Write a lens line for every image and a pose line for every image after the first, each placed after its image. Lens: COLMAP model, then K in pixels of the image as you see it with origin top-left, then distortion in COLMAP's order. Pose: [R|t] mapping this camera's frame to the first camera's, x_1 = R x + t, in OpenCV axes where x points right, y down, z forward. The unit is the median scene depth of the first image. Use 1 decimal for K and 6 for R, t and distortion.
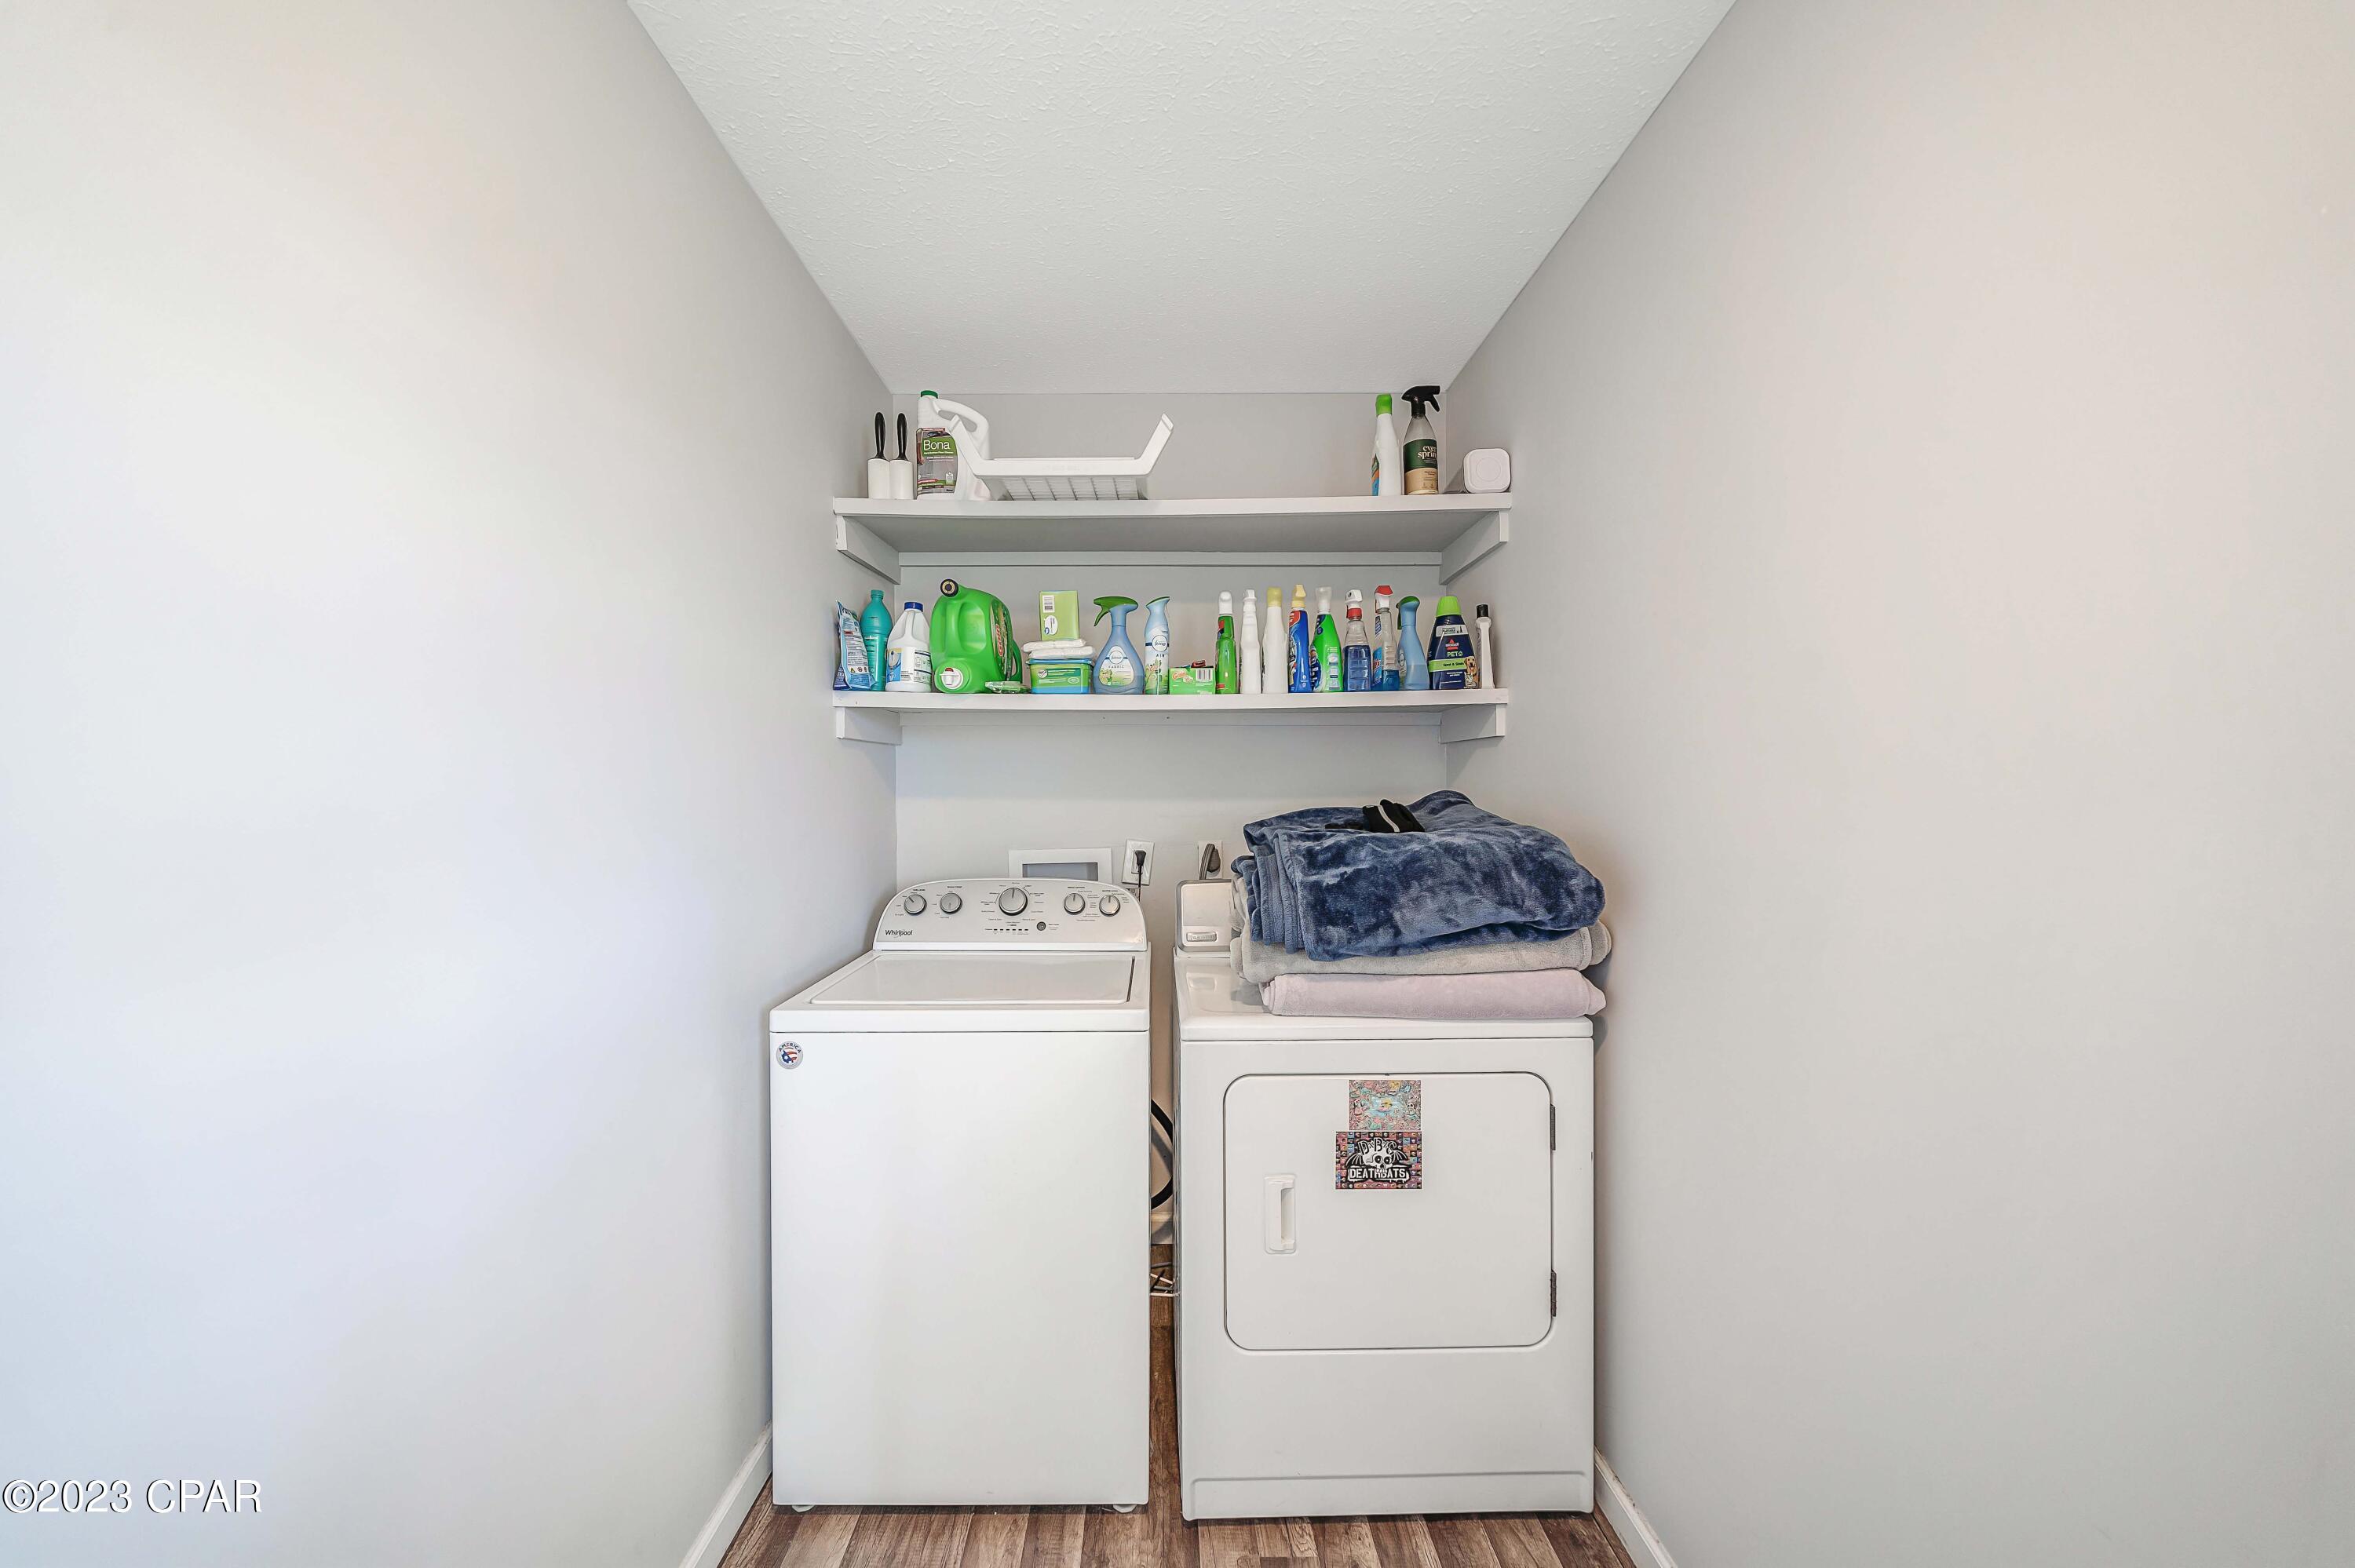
lens RADIAL K [[815.2, 0, 1156.4], [0, 815.2, 783.2], [0, 0, 1]] dist [-0.006334, 0.000710]
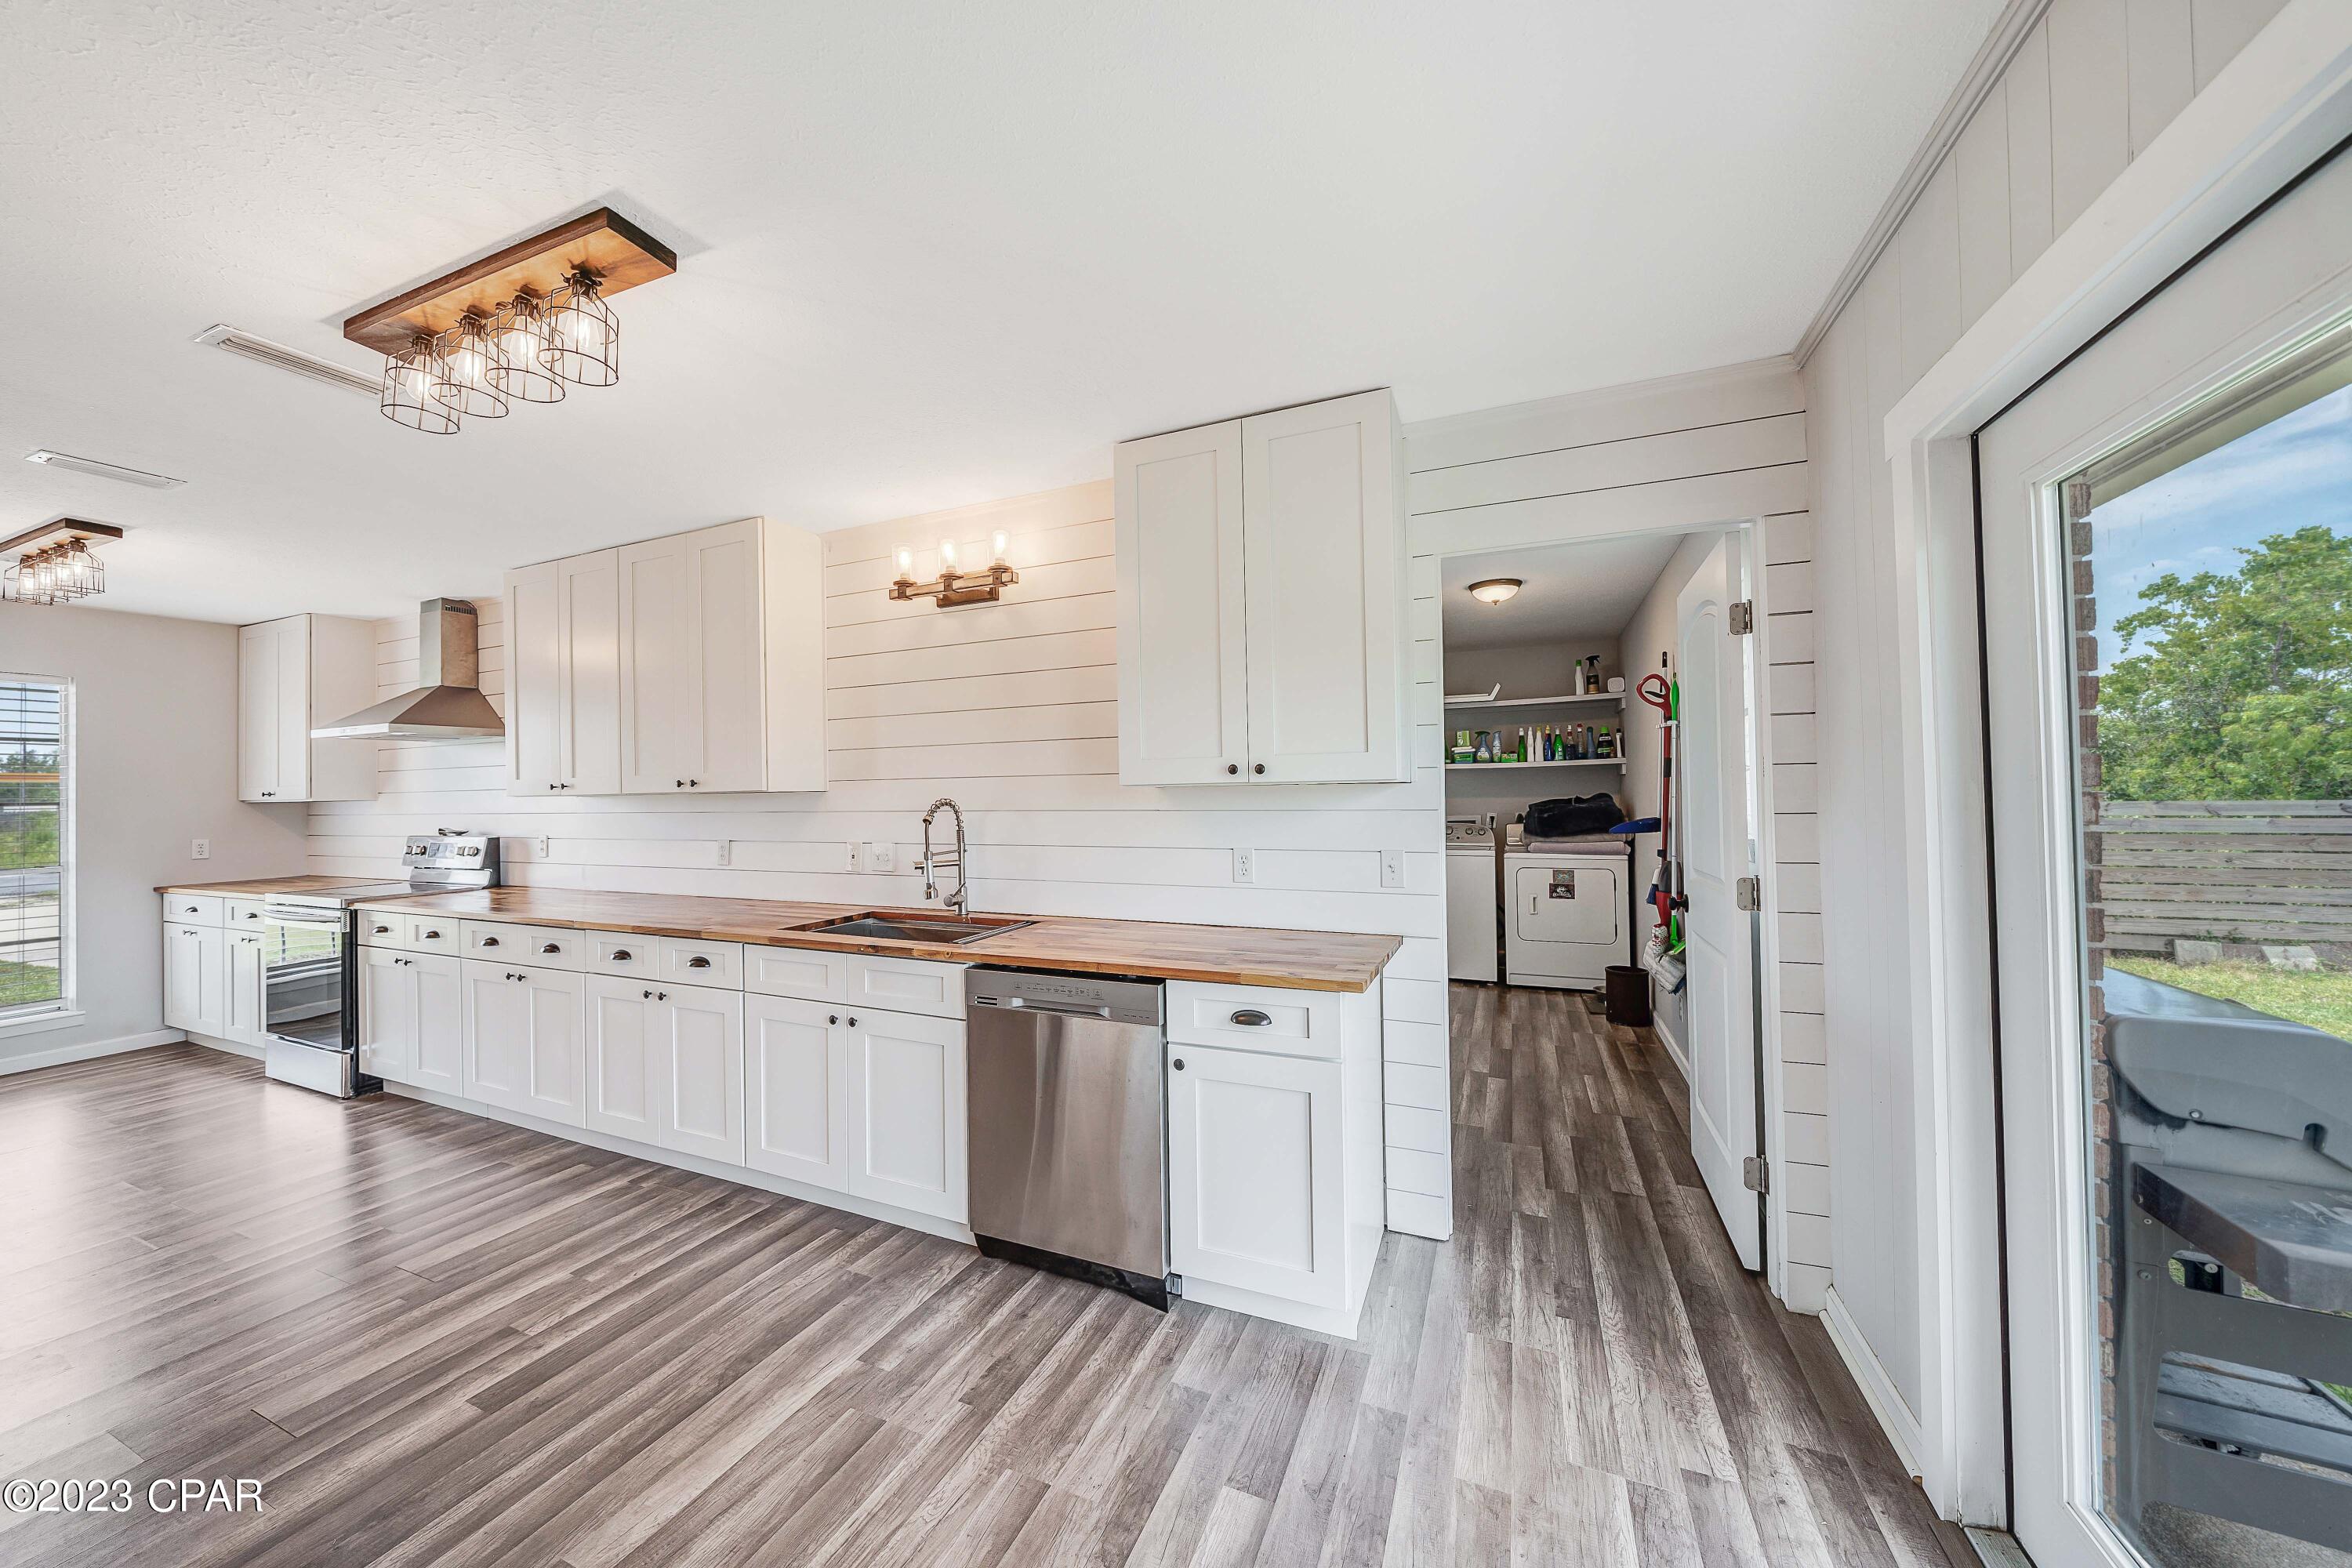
lens RADIAL K [[814.2, 0, 1153.0], [0, 814.2, 785.3], [0, 0, 1]] dist [-0.006334, 0.000710]
pose [[0.916511, -0.014492, -0.399746, 0.037002], [0.011292, 0.999883, -0.010360, -0.005916], [0.399849, 0.004981, 0.916567, -2.371437]]
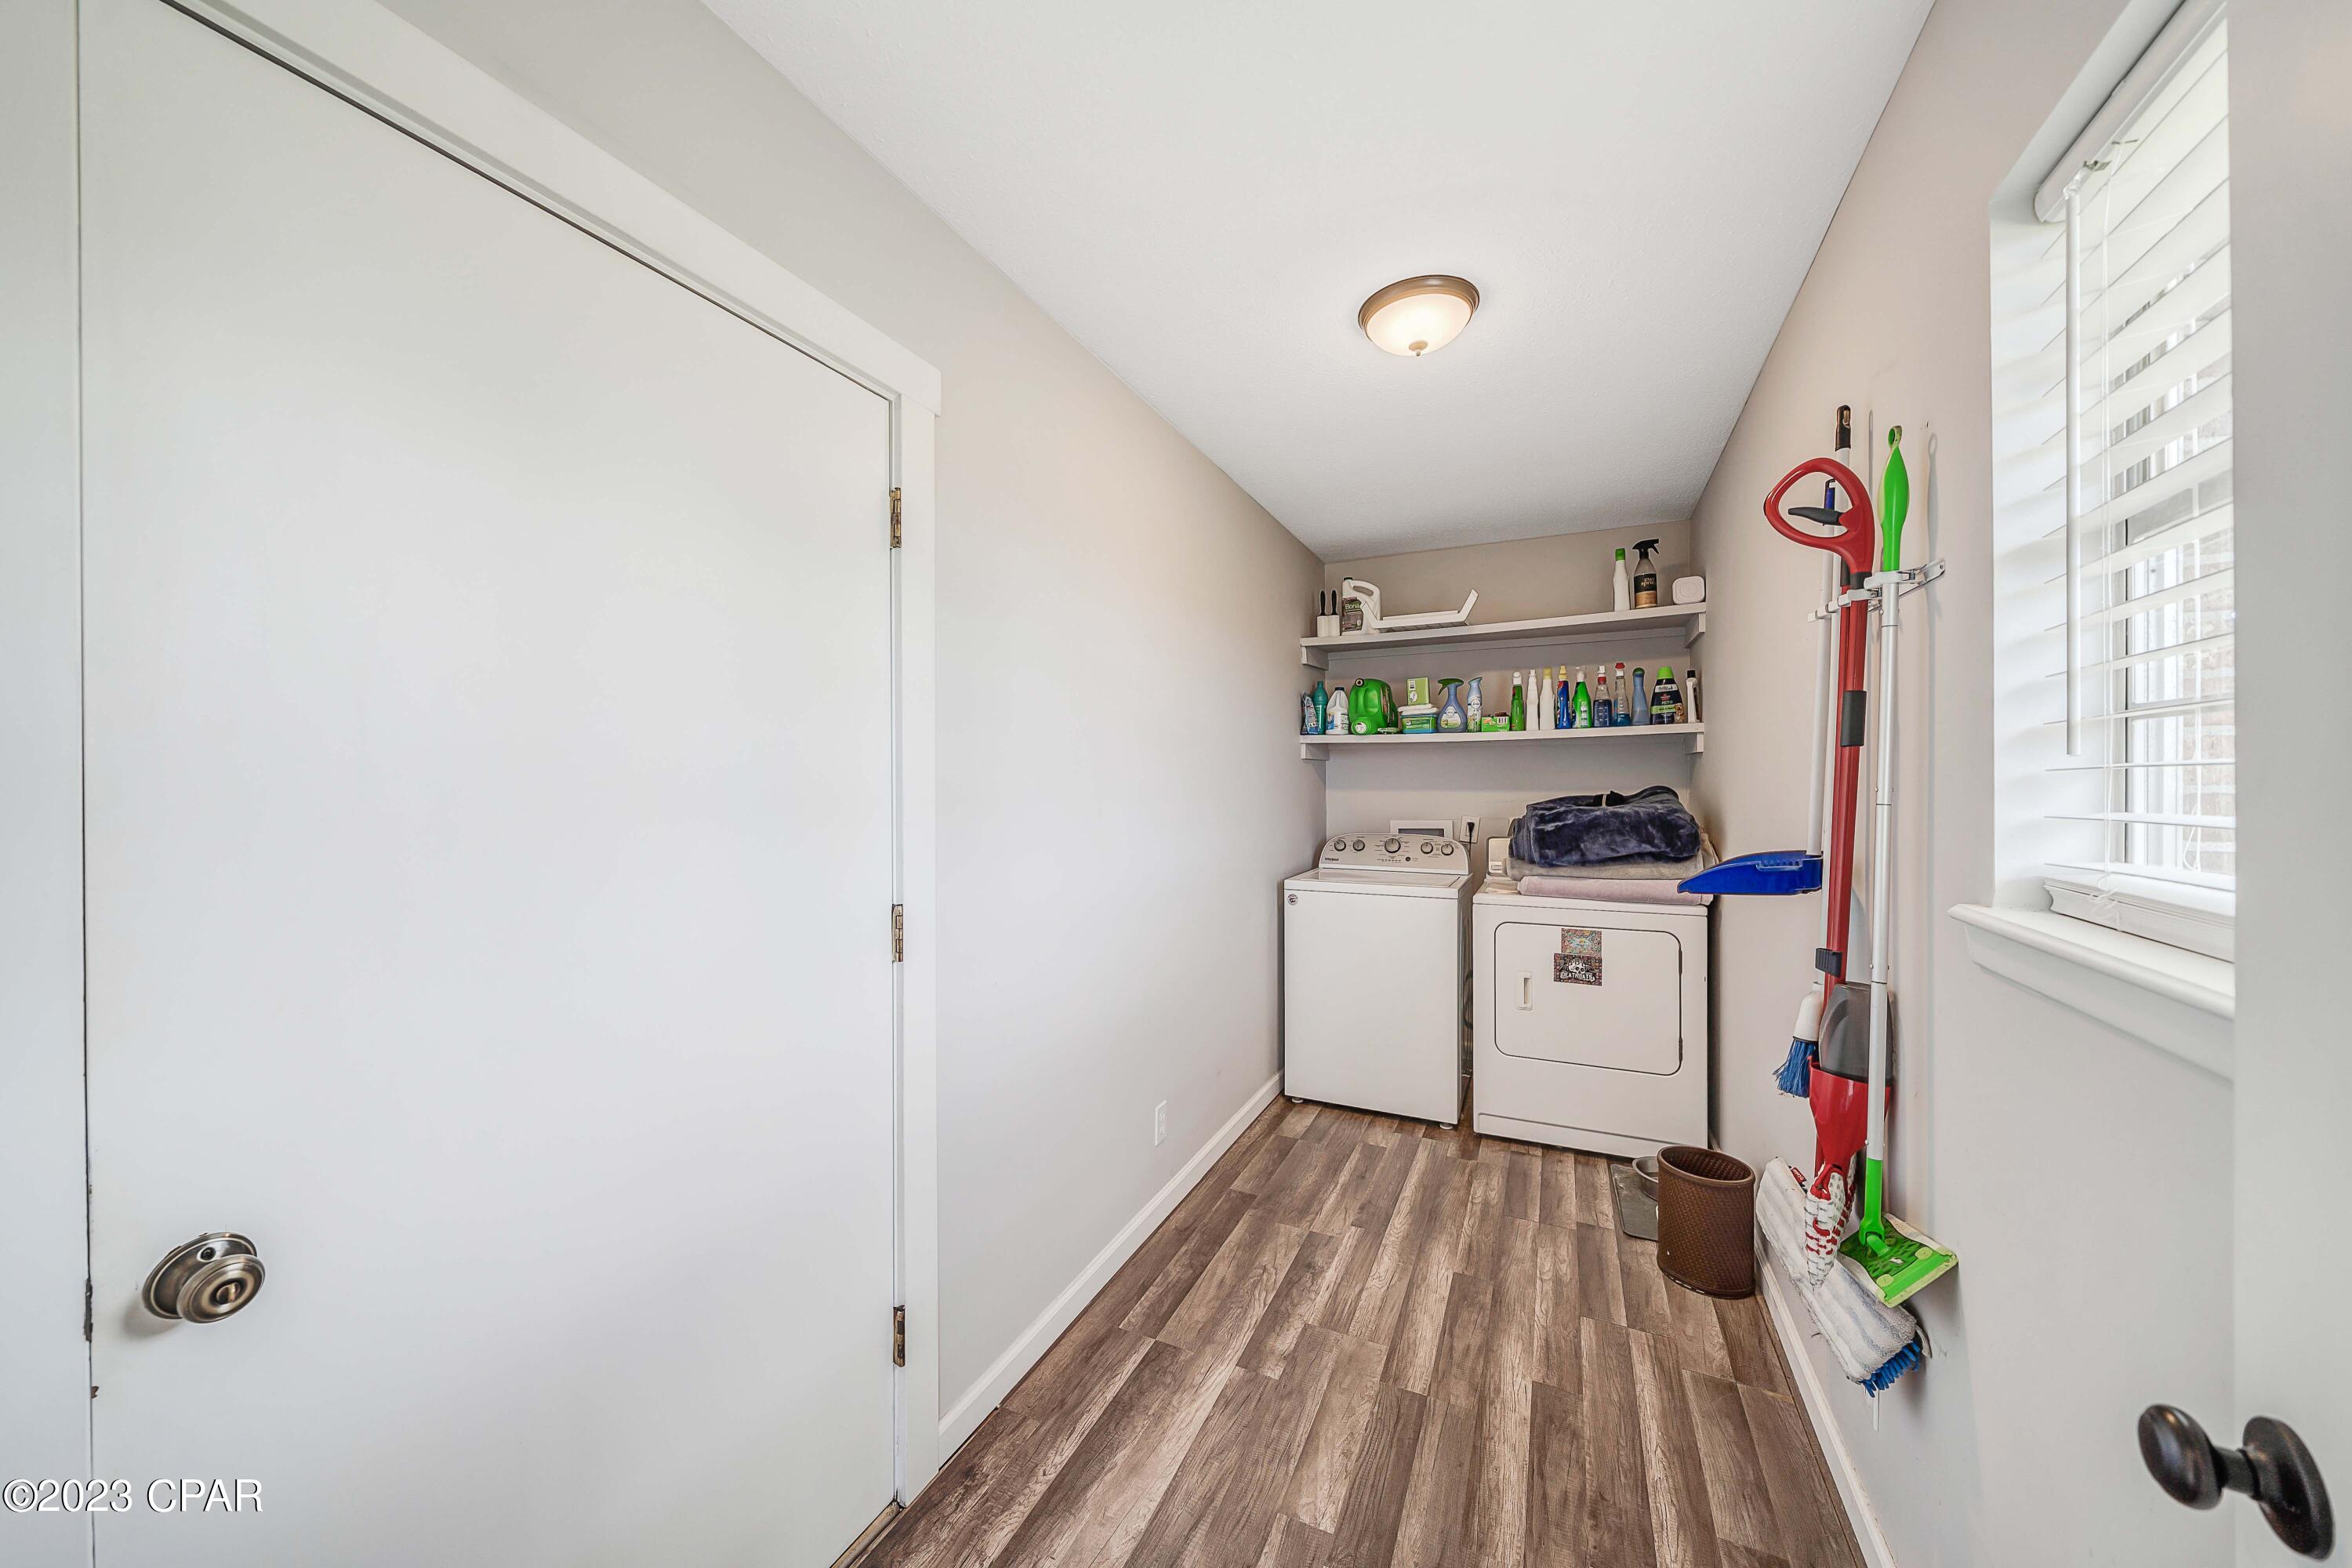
lens RADIAL K [[814.2, 0, 1162.9], [0, 814.2, 788.7], [0, 0, 1]] dist [-0.006334, 0.000710]
pose [[0.899856, 0.003210, -0.436176, 0.166971], [0.000500, 0.999965, 0.008390, 0.000558], [0.436187, -0.007767, 0.899822, -0.923971]]
